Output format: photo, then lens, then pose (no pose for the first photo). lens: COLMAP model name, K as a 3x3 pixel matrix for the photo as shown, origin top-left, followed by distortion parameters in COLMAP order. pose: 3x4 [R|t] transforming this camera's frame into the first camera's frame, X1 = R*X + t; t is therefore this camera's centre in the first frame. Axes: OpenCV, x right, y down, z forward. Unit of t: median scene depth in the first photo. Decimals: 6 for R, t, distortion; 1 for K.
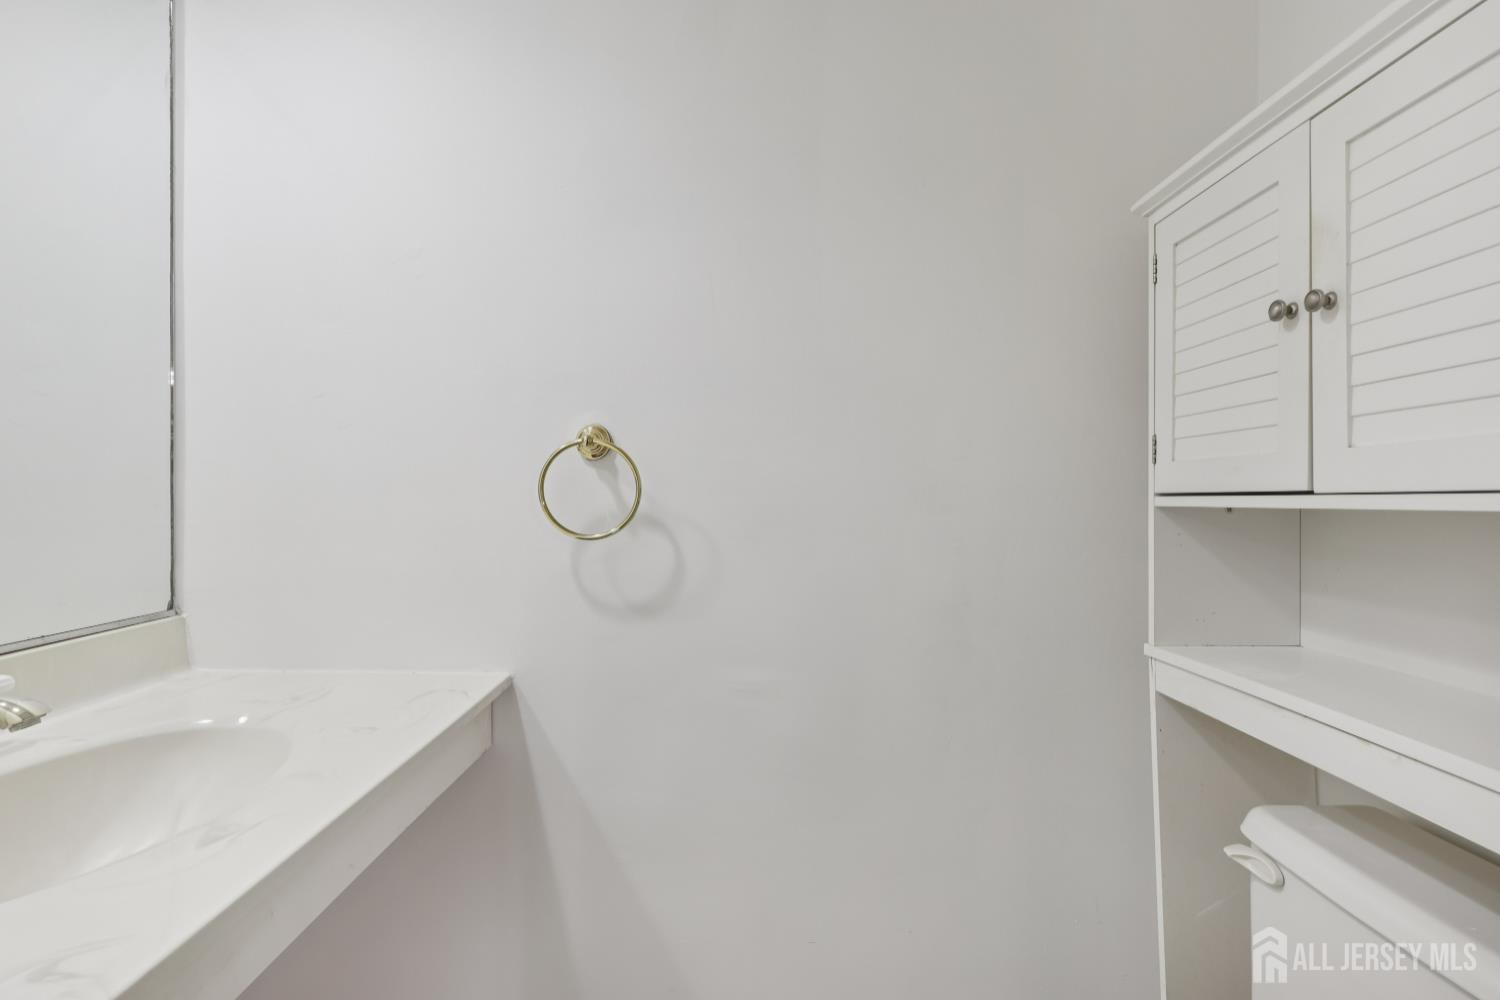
lens RADIAL K [[692.7, 0, 742.7], [0, 692.7, 497.9], [0, 0, 1]] dist [-0.007294, 0.002424]
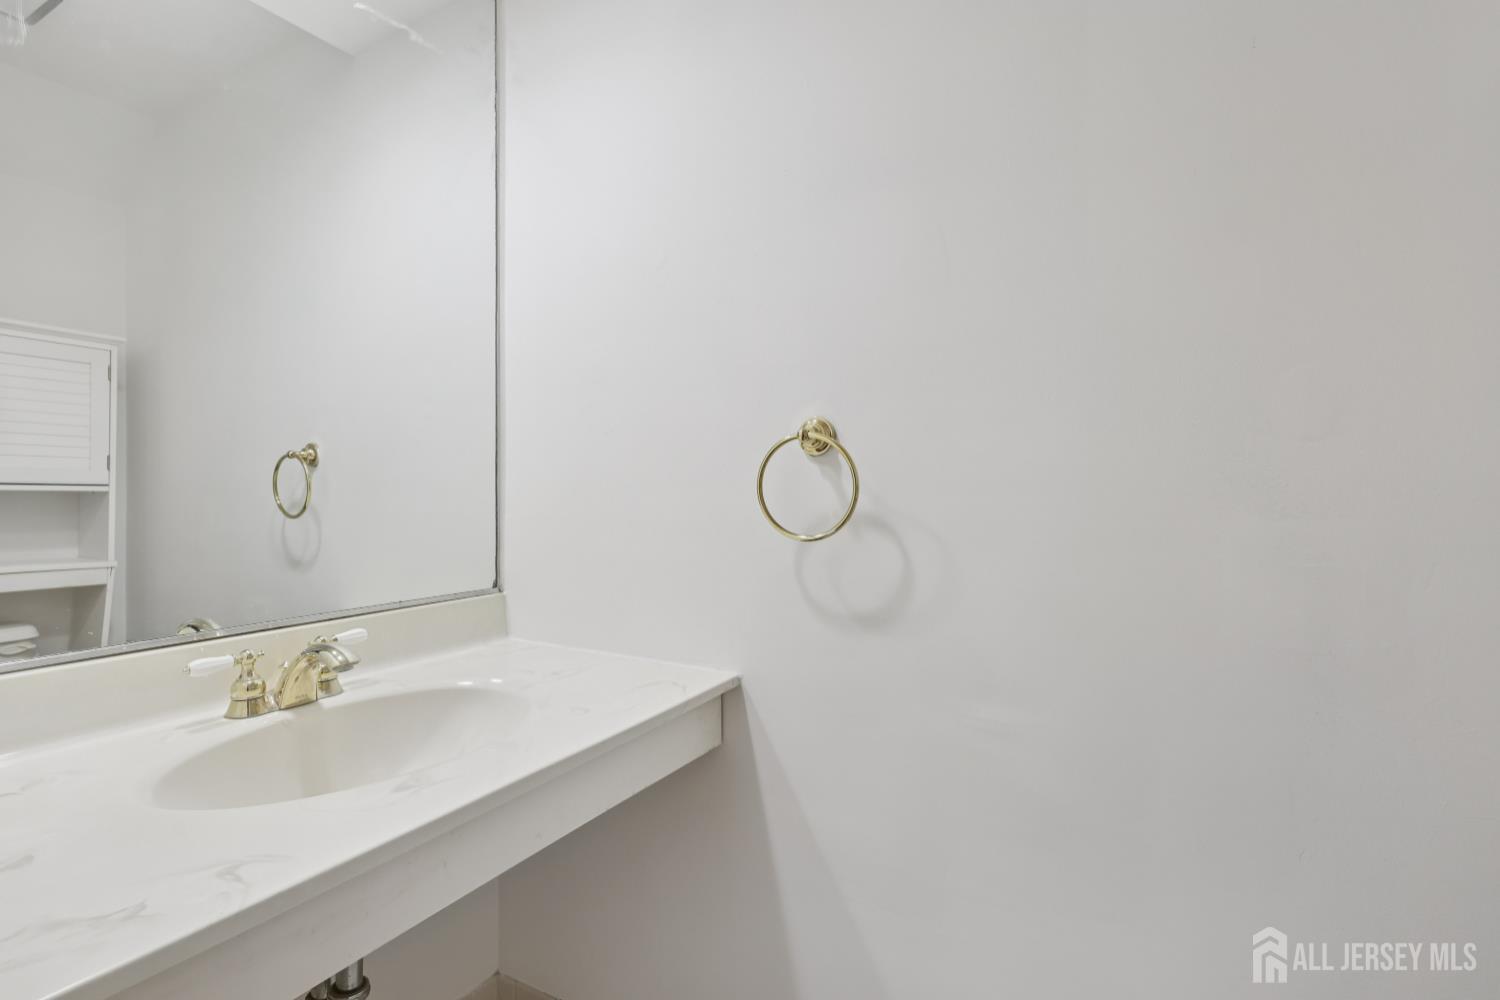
lens RADIAL K [[692.7, 0, 742.7], [0, 692.7, 497.9], [0, 0, 1]] dist [-0.007294, 0.002424]
pose [[0.872727, 0.000788, -0.488209, 0.155667], [-0.003845, 0.999979, -0.005259, 0.007681], [0.488194, 0.006466, 0.872711, 0.141400]]
